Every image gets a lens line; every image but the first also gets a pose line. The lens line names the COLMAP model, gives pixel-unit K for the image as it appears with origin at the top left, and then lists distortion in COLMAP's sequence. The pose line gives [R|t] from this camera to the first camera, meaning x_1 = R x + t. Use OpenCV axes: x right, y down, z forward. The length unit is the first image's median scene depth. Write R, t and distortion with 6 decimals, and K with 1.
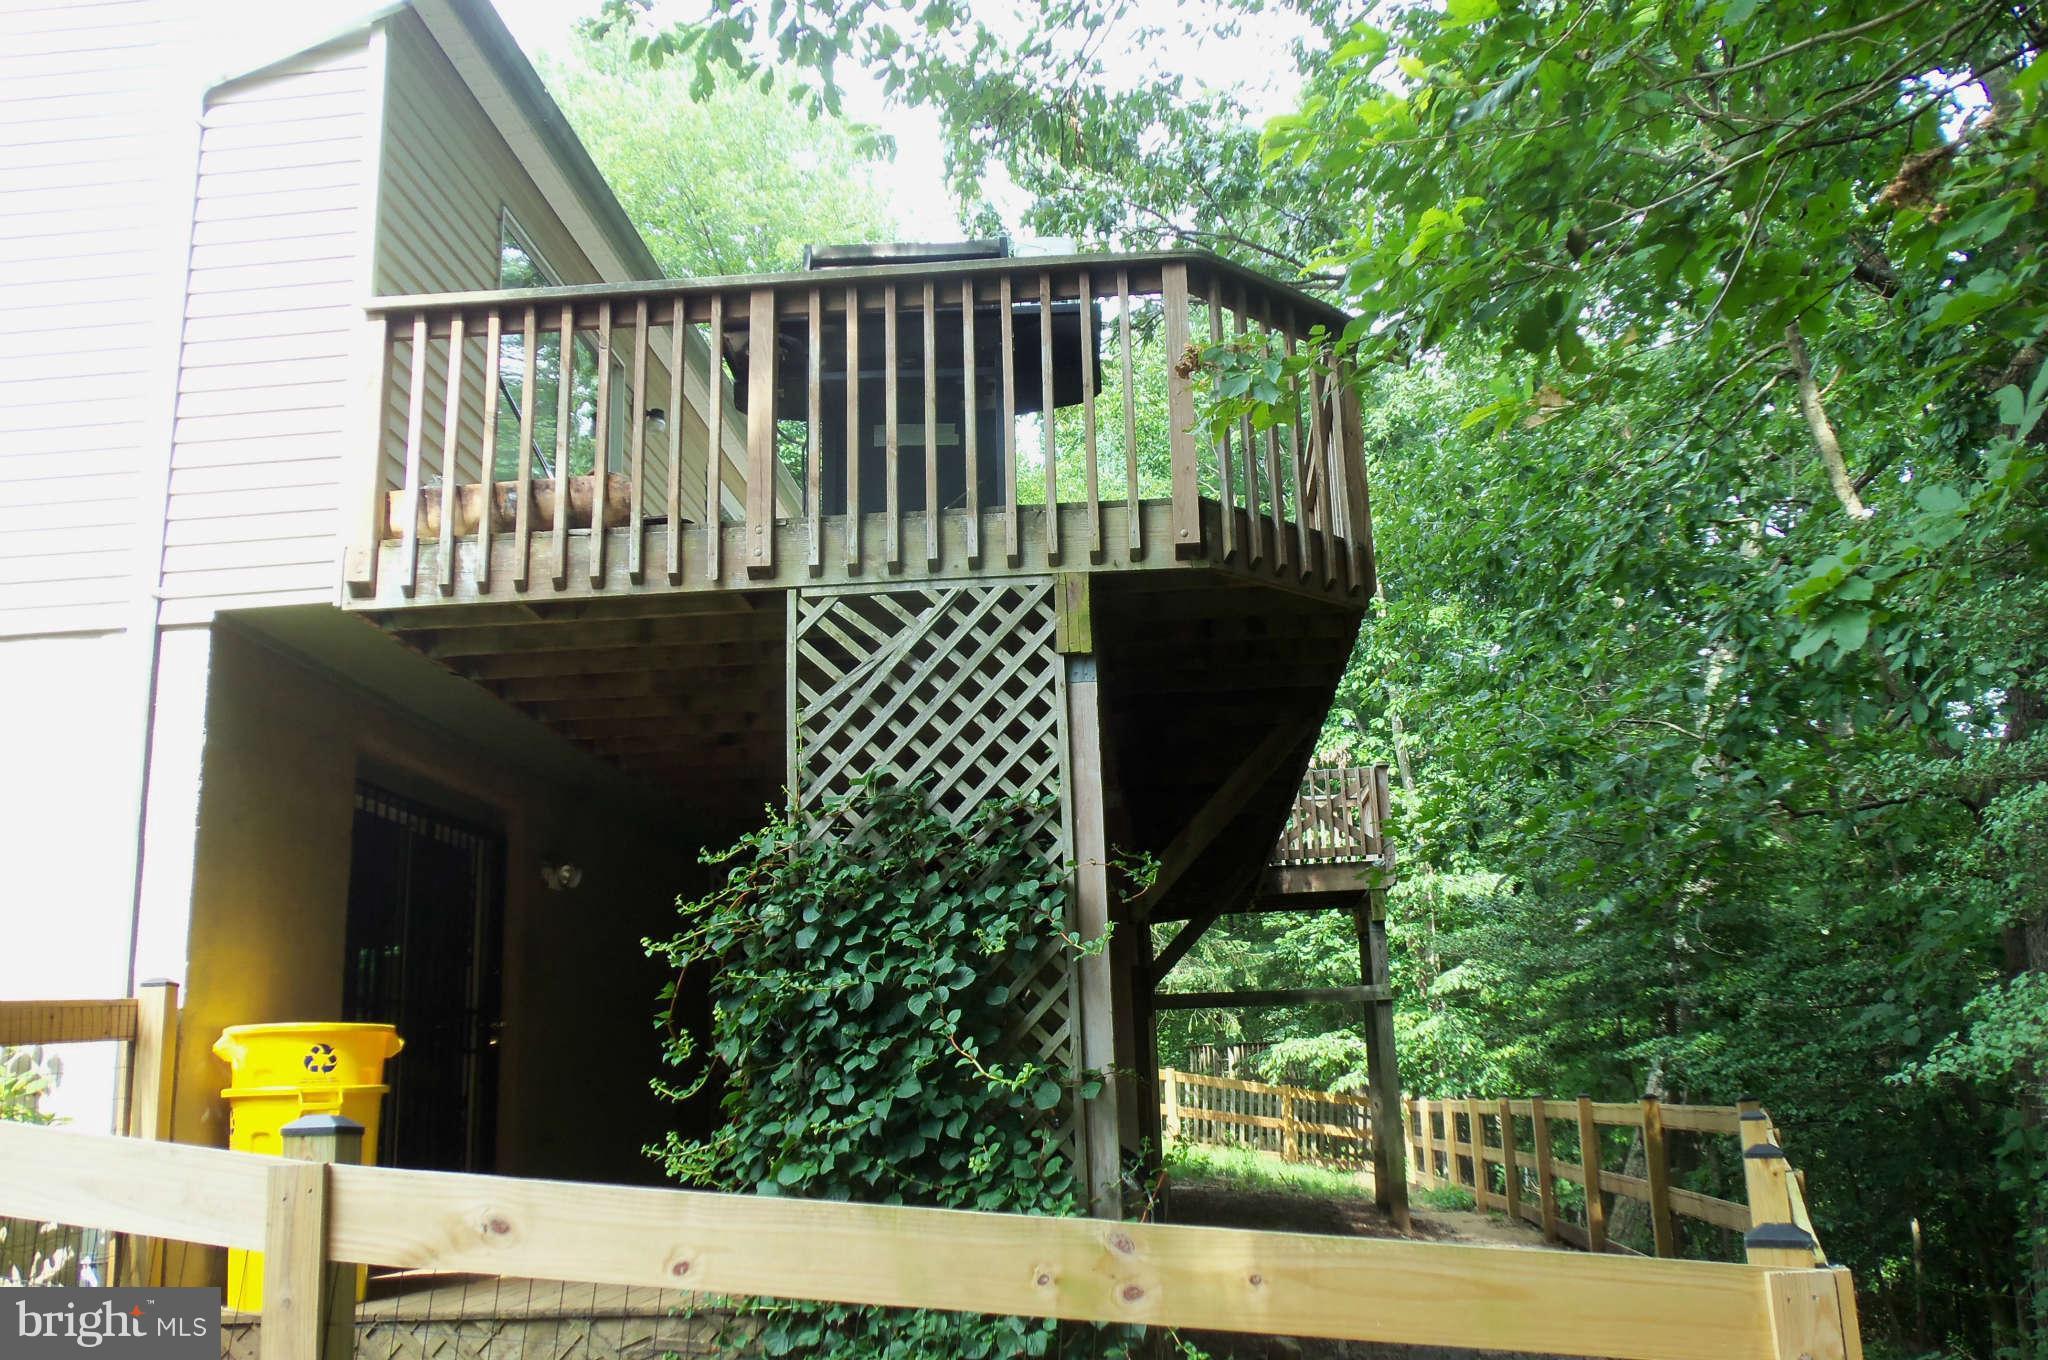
lens RADIAL K [[1775.2, 0, 1024.0], [0, 1775.2, 680.0], [0, 0, 1]] dist [-0.026609, 0.007928]
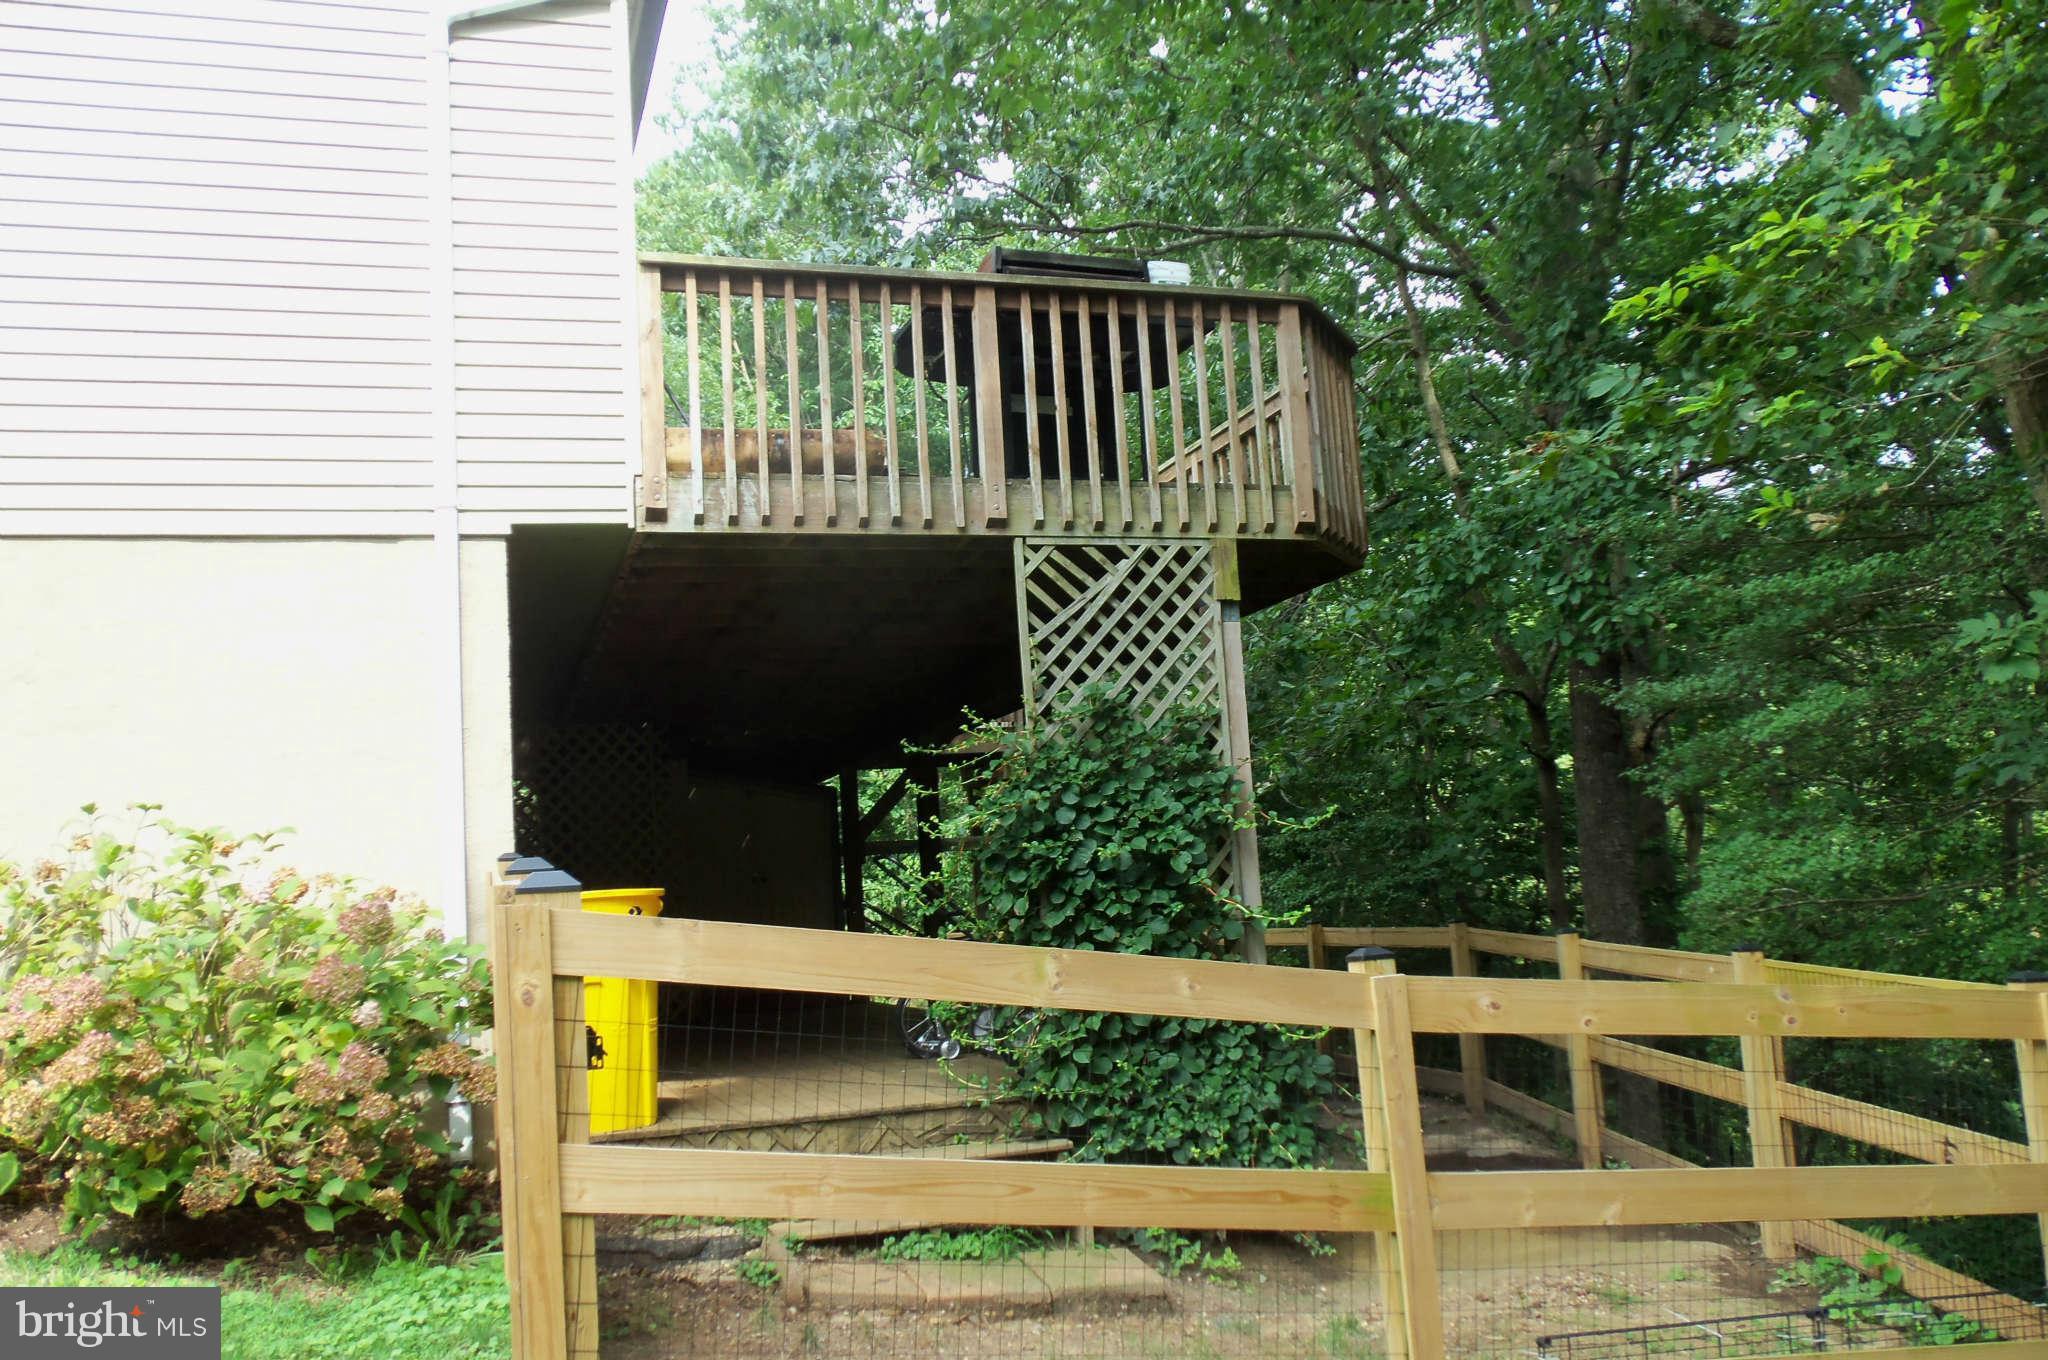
lens RADIAL K [[1775.2, 0, 1024.0], [0, 1775.2, 680.0], [0, 0, 1]] dist [-0.026609, 0.007928]
pose [[0.919186, 0.022284, 0.393194, -0.627296], [-0.060111, 0.994638, 0.084153, -0.057890], [-0.389210, -0.100987, 0.915596, -0.160958]]
